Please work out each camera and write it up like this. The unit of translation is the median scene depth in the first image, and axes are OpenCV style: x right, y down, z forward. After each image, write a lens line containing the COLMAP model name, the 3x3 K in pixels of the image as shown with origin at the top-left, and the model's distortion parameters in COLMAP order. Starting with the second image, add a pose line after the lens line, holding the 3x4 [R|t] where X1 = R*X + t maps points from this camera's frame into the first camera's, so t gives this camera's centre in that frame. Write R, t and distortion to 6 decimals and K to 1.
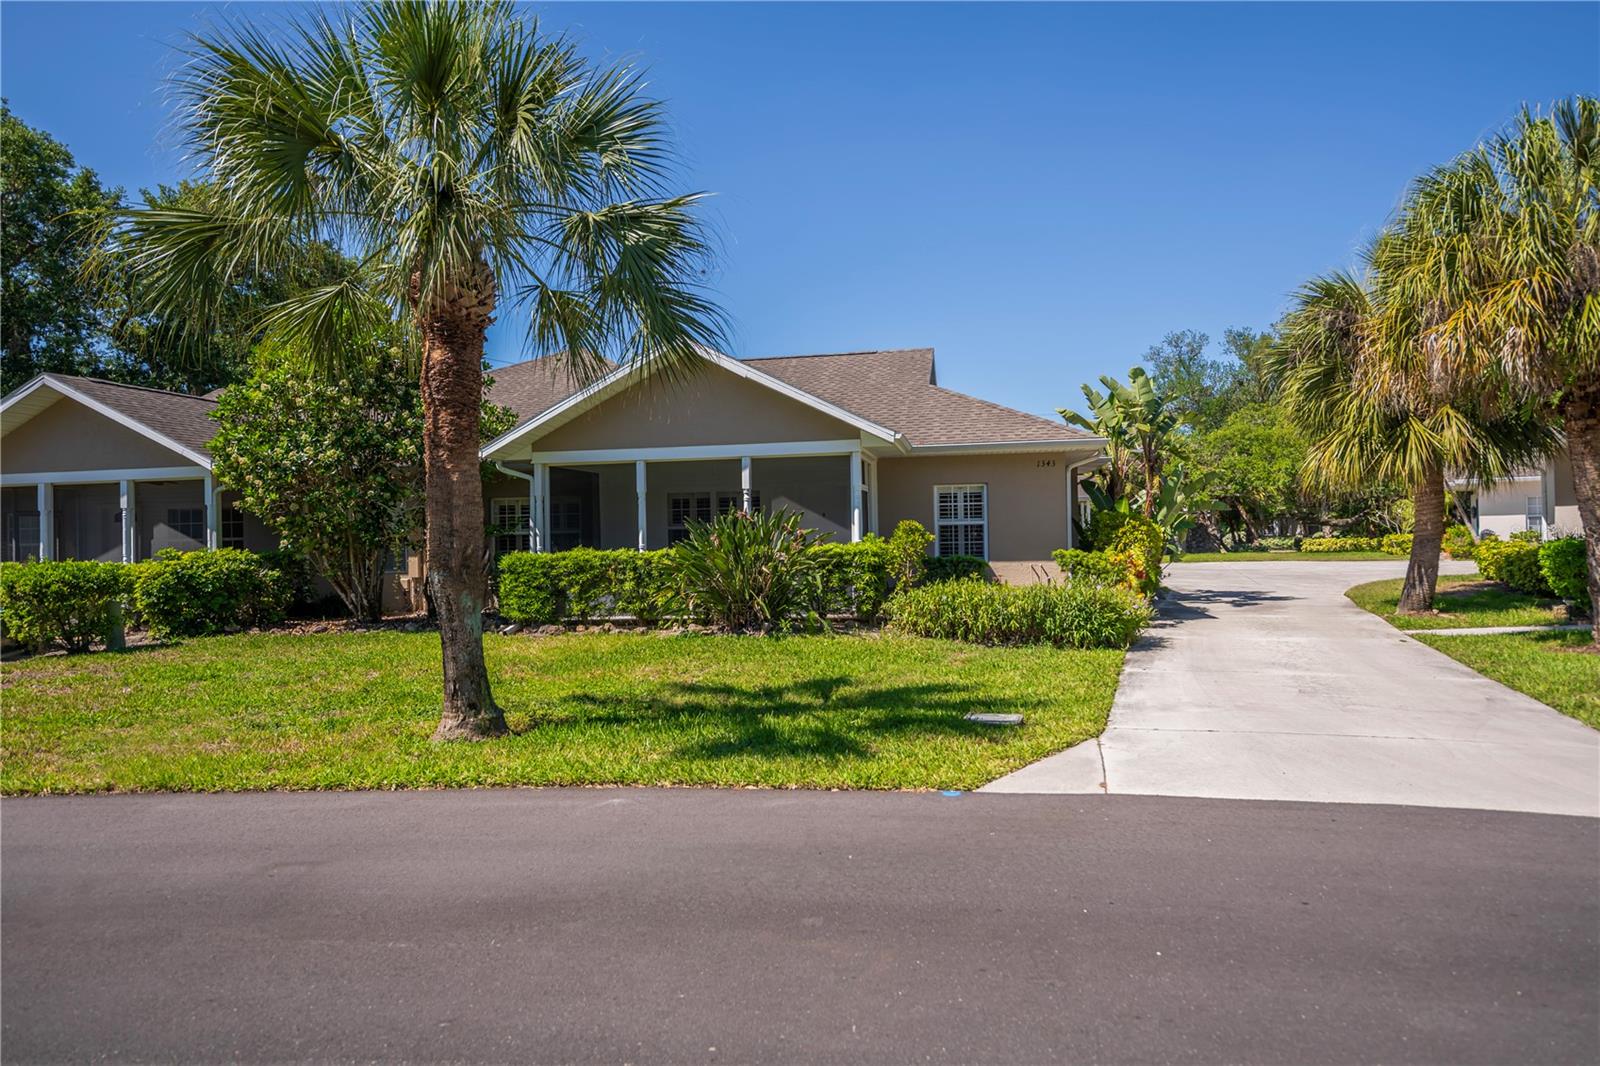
lens RADIAL K [[1004.2, 0, 803.4], [0, 1004.2, 529.4], [0, 0, 1]] dist [0.006427, 0.001133]
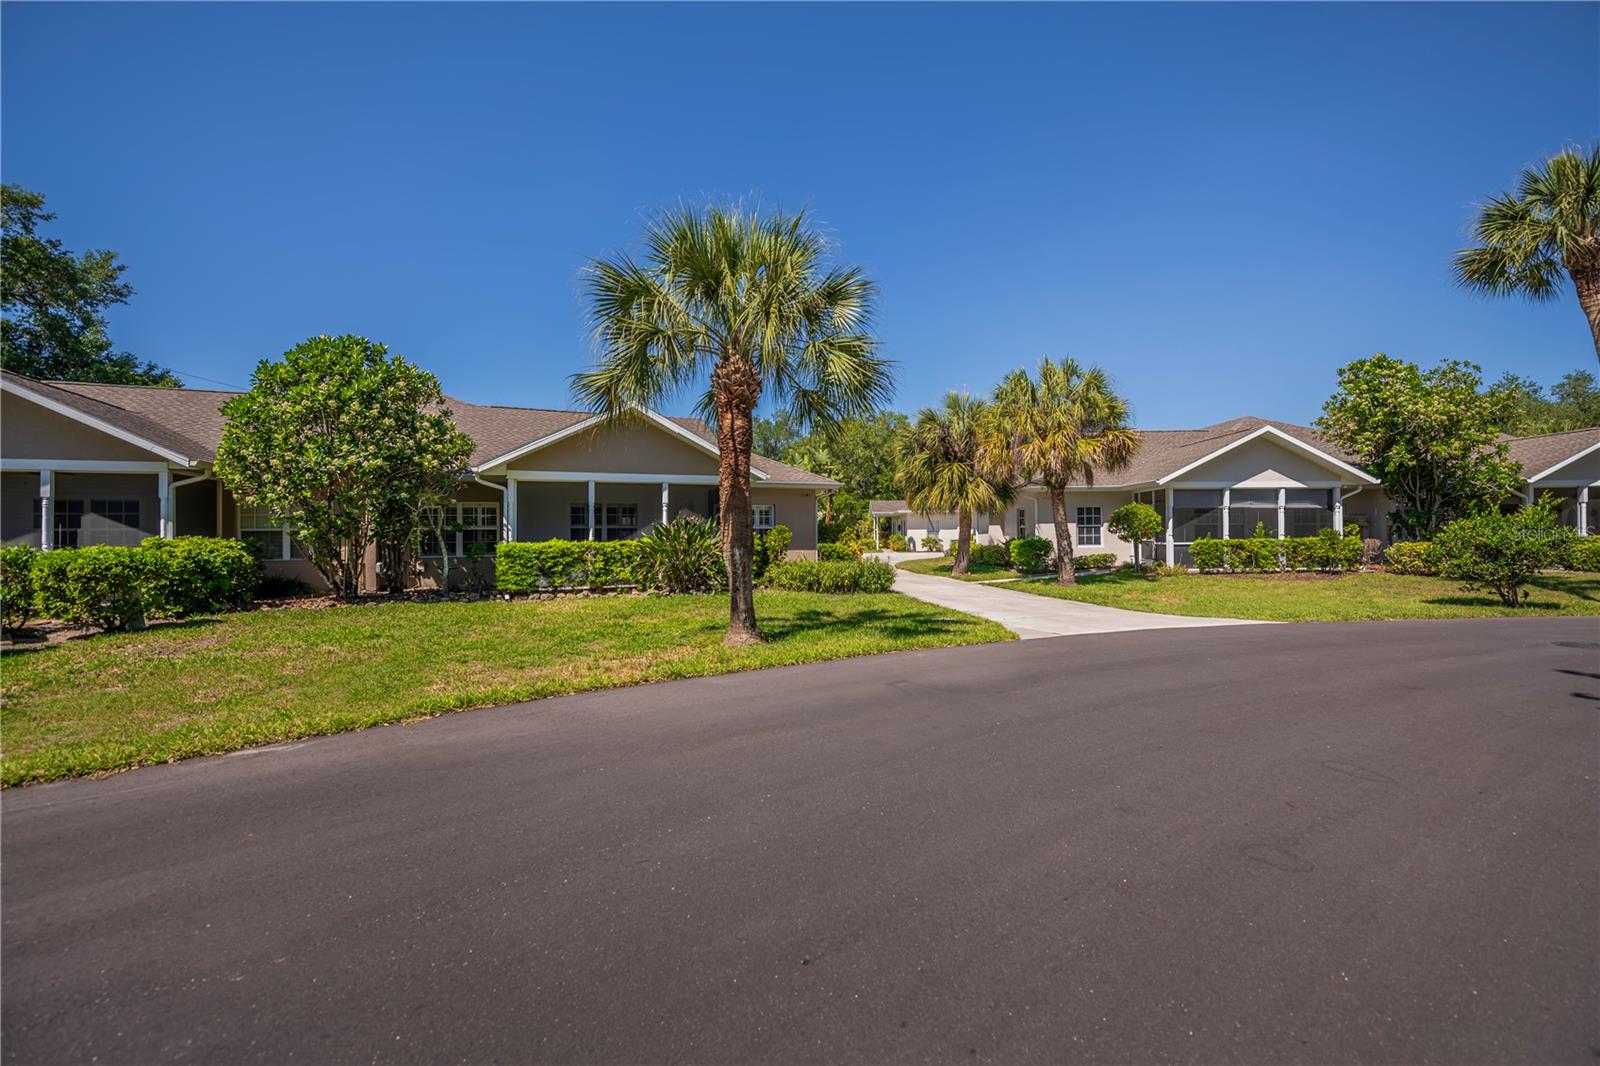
lens RADIAL K [[710.3, 0, 802.0], [0, 710.3, 531.4], [0, 0, 1]] dist [-0.002398, -0.000172]
pose [[0.820147, 0.017096, 0.571897, -0.500623], [-0.013429, 0.999853, -0.010630, 0.012620], [-0.571995, 0.001038, 0.820257, -0.032103]]
